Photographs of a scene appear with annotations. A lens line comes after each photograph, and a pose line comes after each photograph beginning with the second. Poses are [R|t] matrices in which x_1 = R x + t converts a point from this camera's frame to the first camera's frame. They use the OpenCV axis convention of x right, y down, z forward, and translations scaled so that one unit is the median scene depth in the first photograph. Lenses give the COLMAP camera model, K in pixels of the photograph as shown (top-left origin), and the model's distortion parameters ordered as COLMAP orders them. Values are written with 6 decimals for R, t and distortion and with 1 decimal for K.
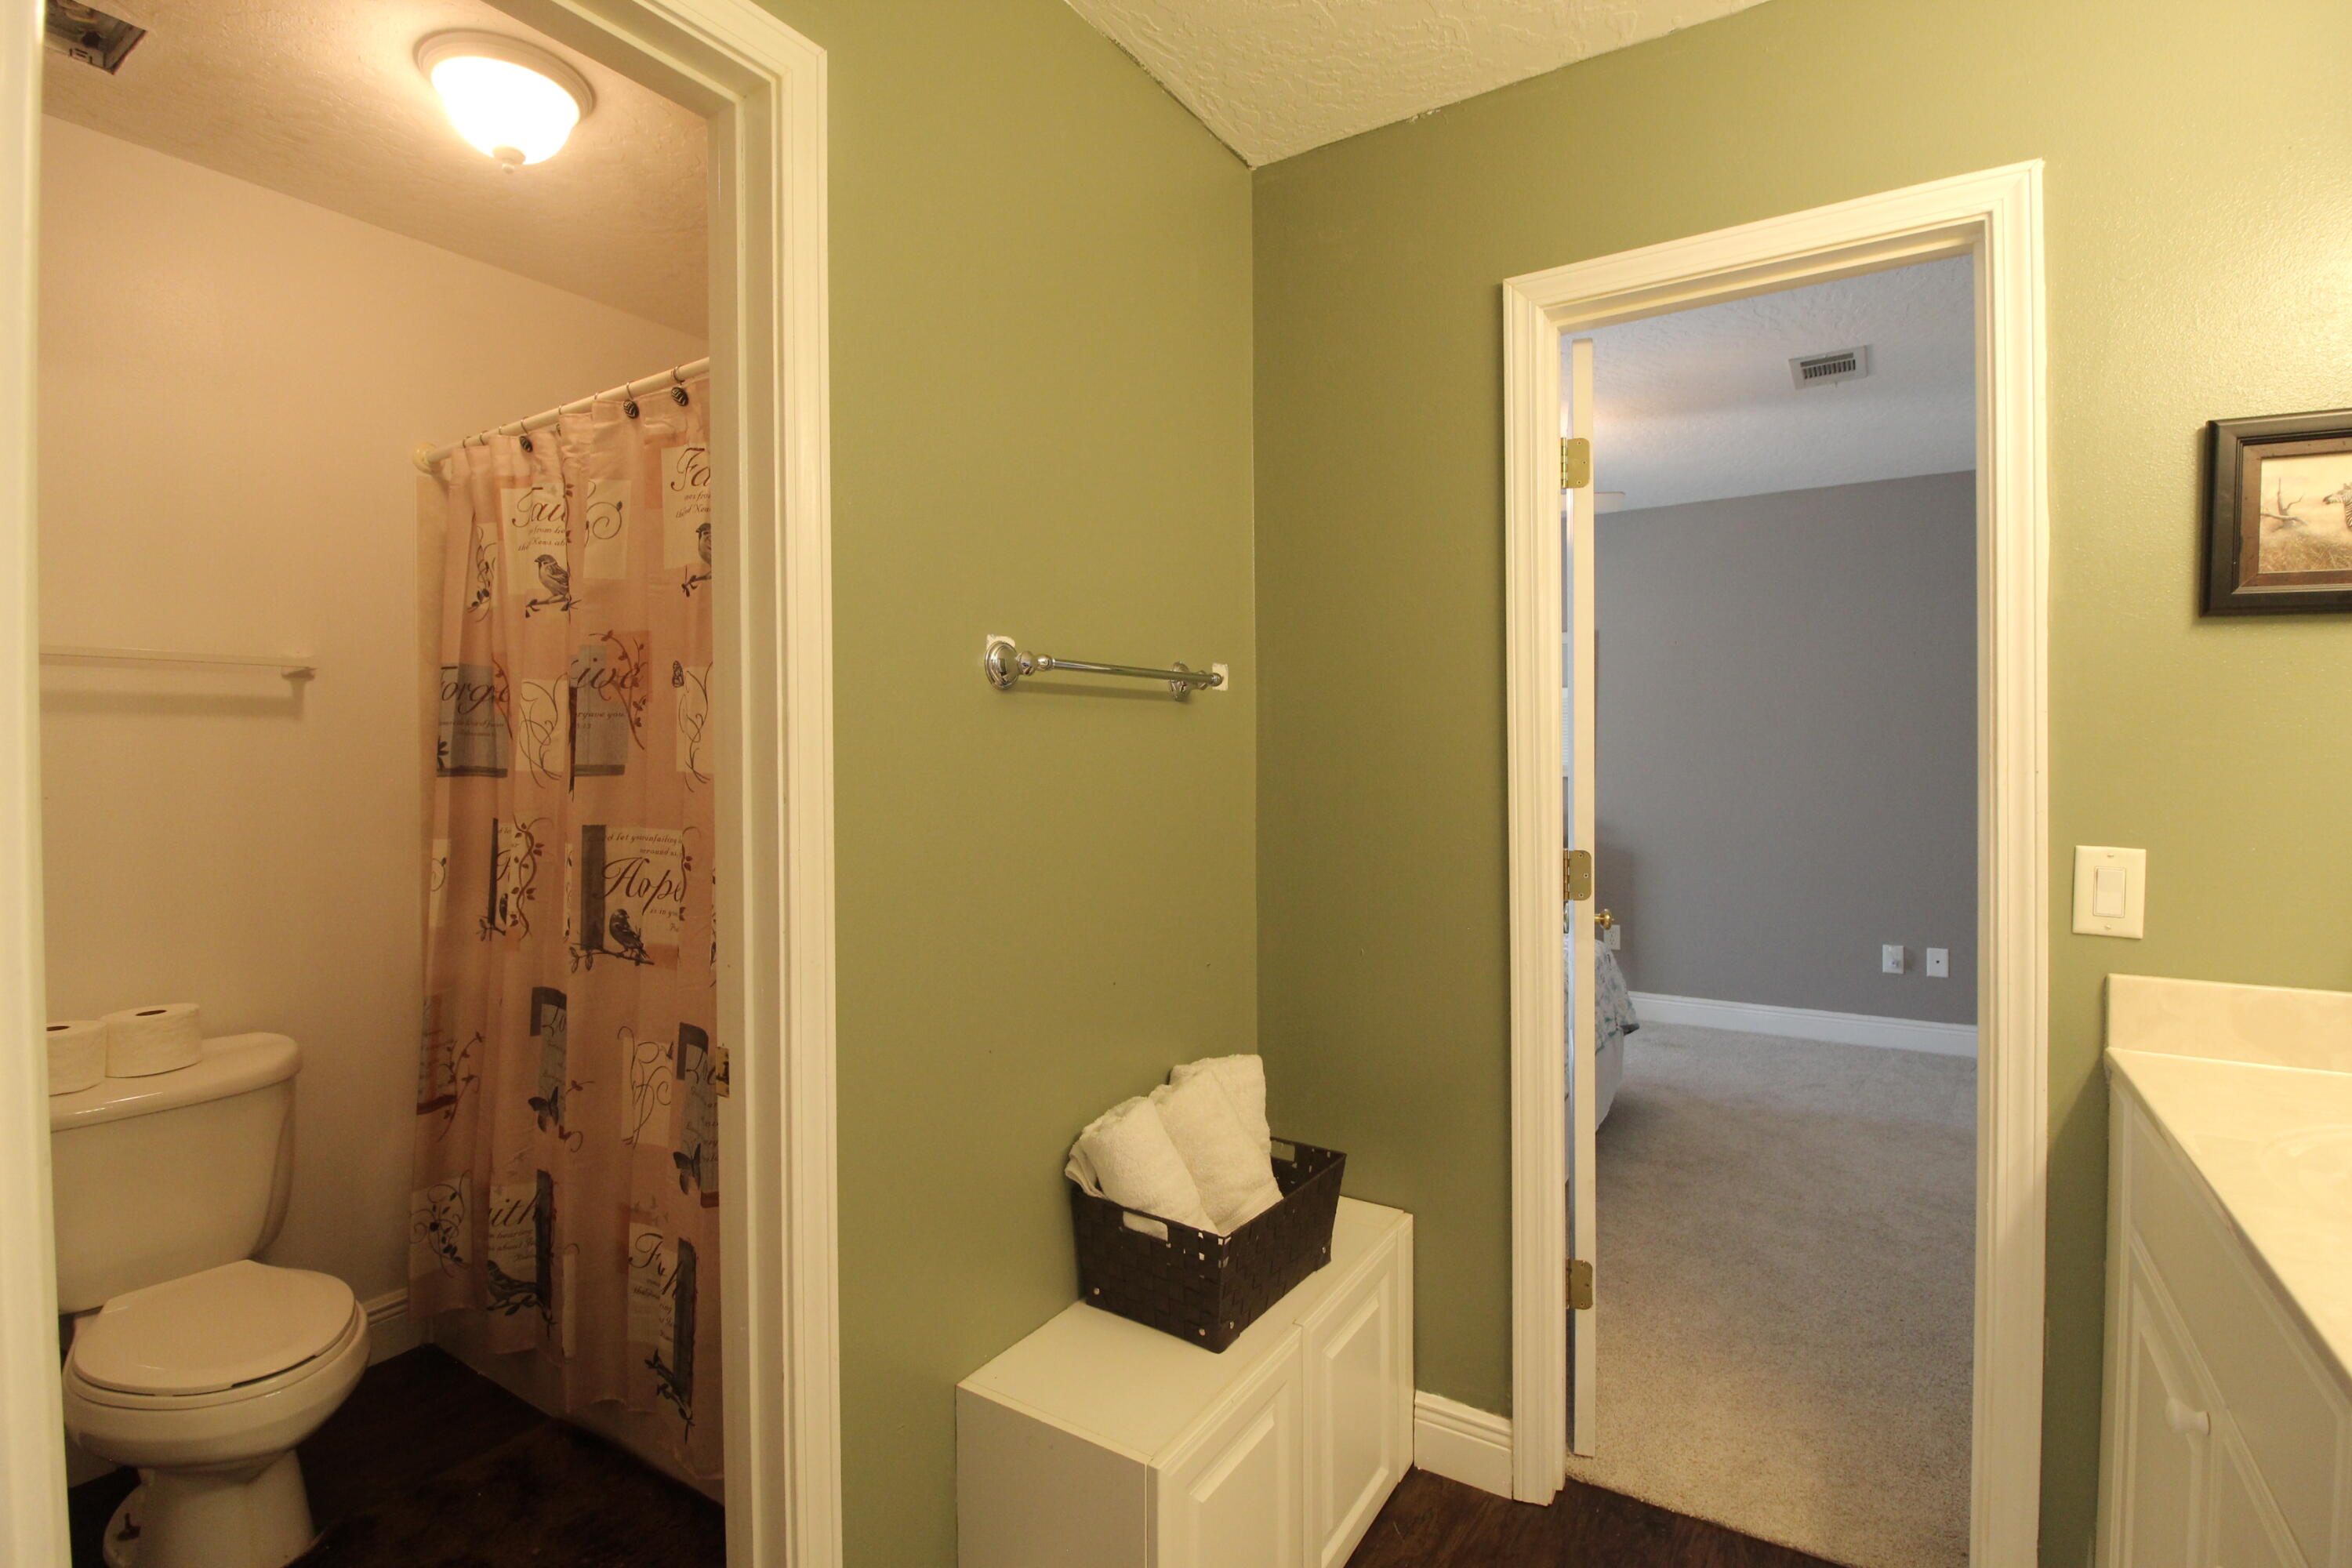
lens RADIAL K [[1109.0, 0, 1176.6], [0, 1109.0, 771.6], [0, 0, 1]] dist [0.000789, -0.006142]
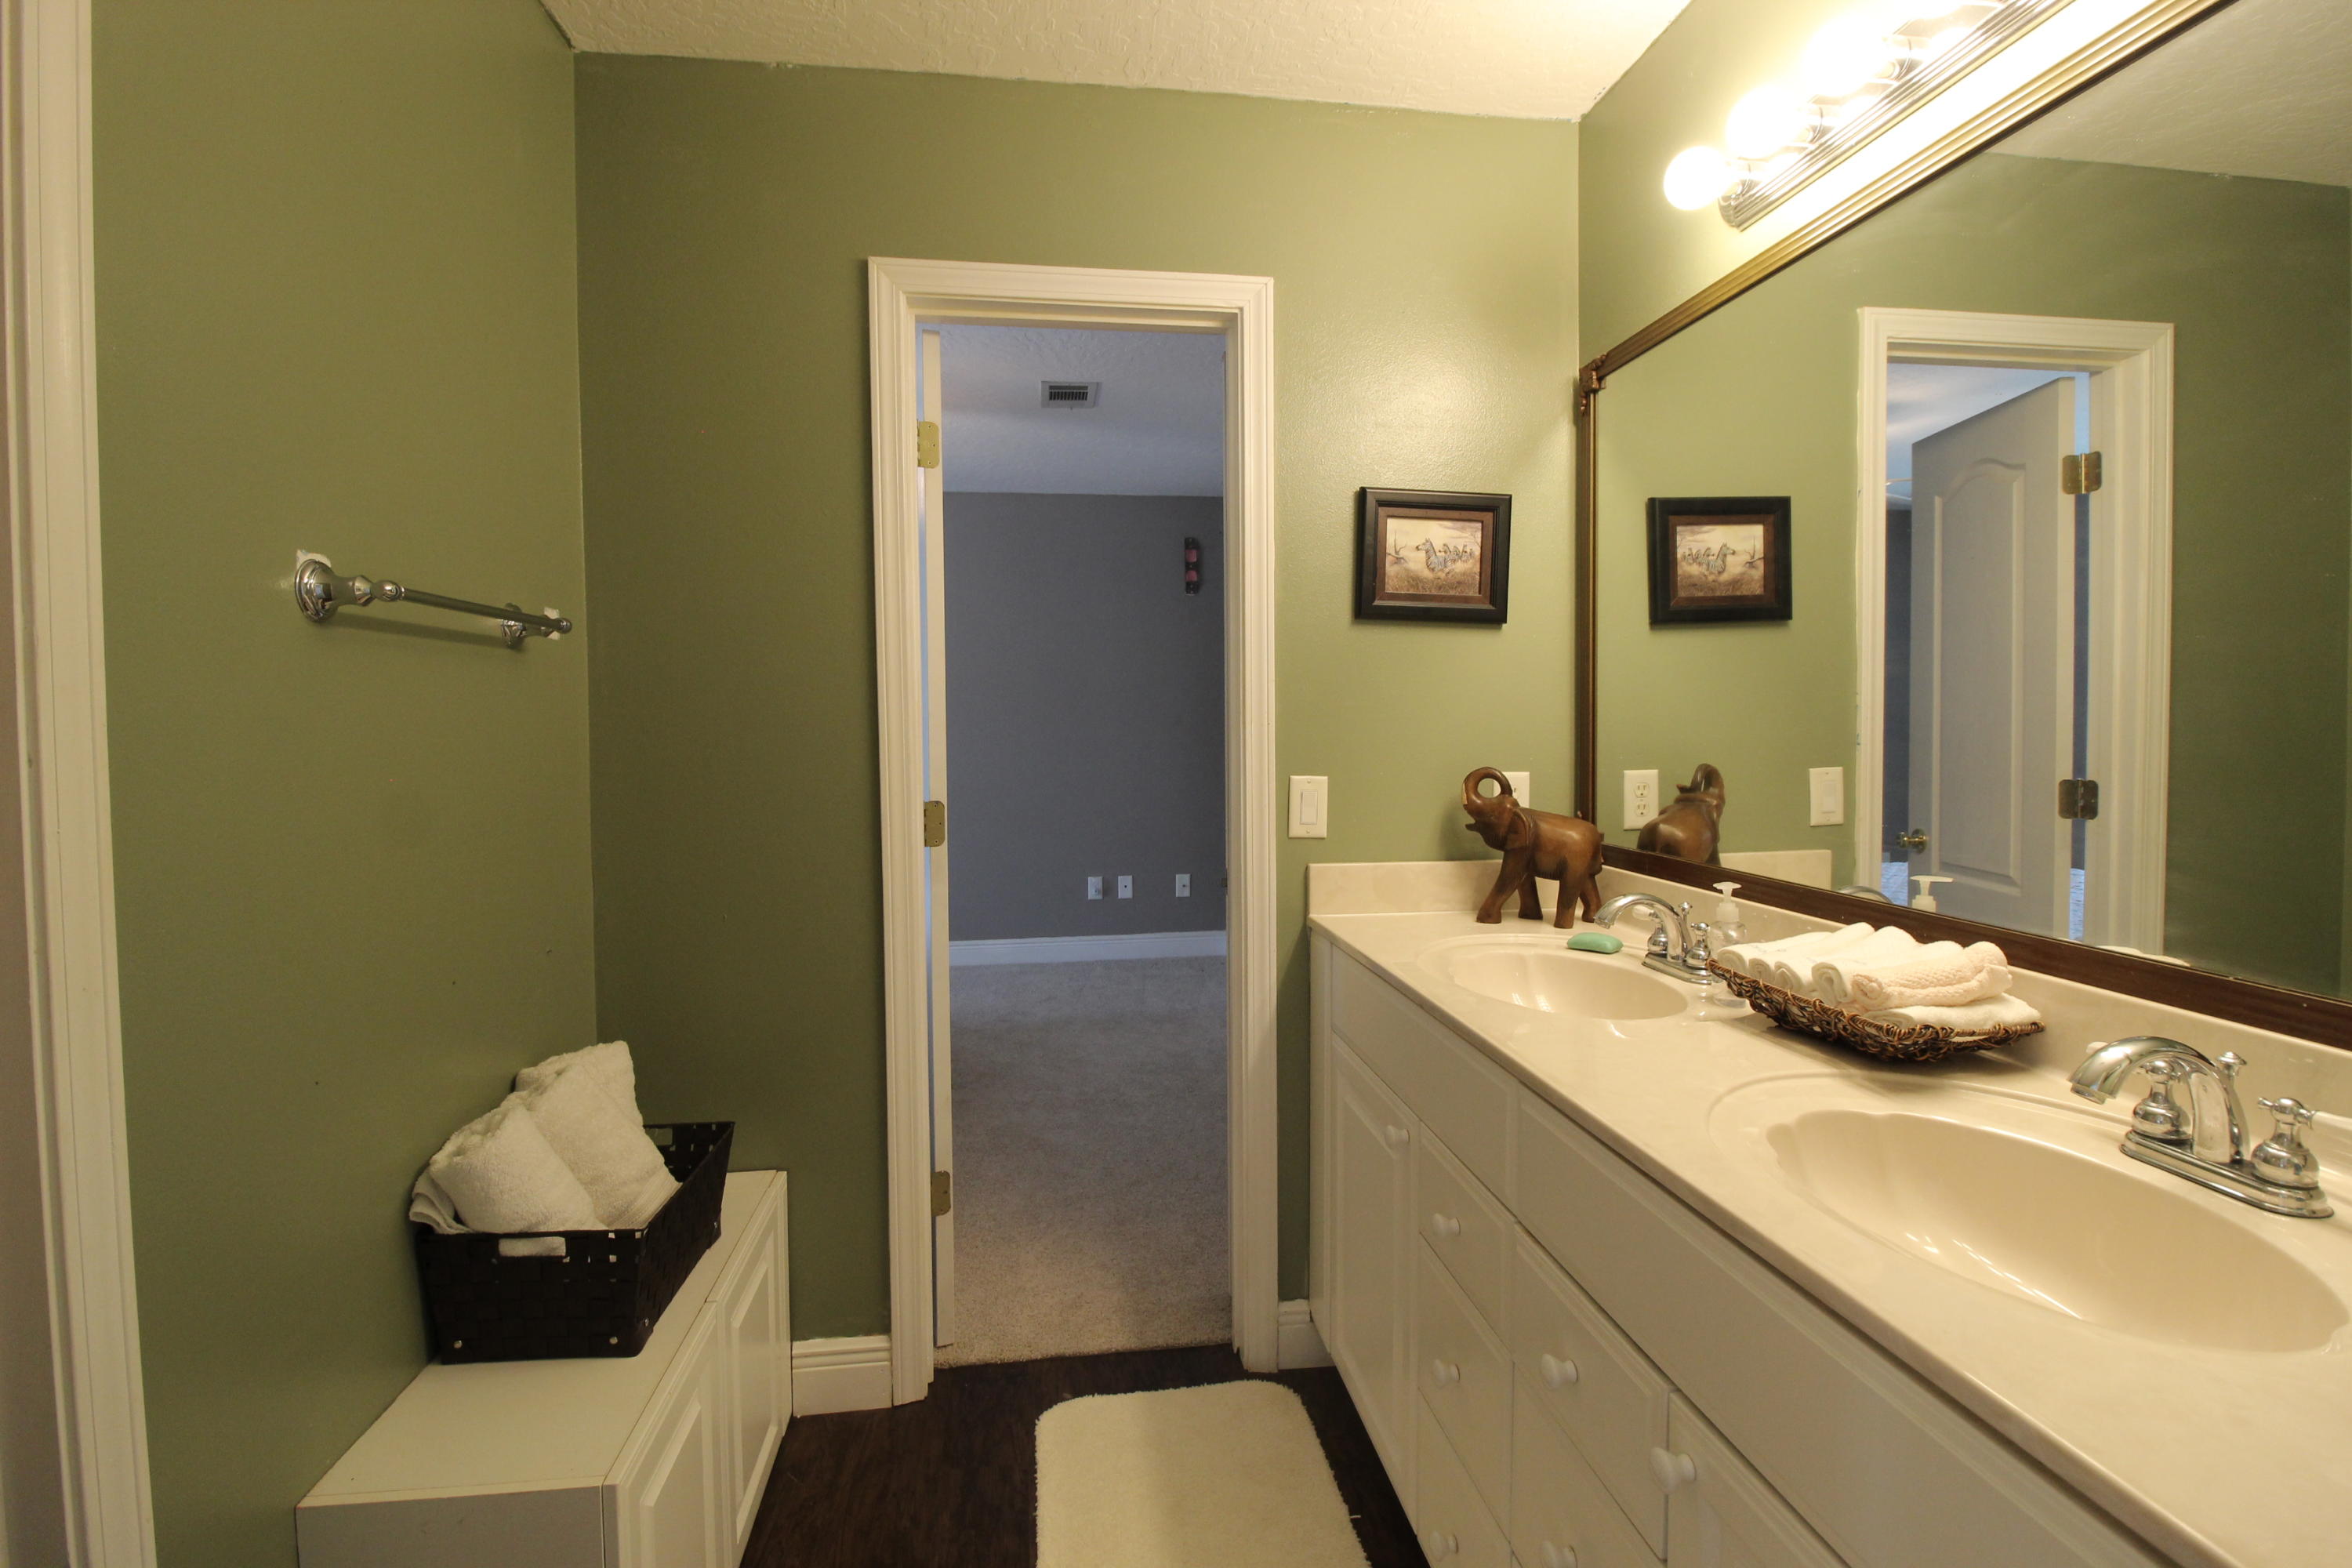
lens RADIAL K [[1109.0, 0, 1178.3], [0, 1109.0, 771.8], [0, 0, 1]] dist [0.000789, -0.006142]
pose [[0.764016, -0.029026, 0.644545, -0.169232], [0.013596, 0.999490, 0.028894, 0.014698], [-0.645055, -0.013312, 0.764021, 0.007876]]
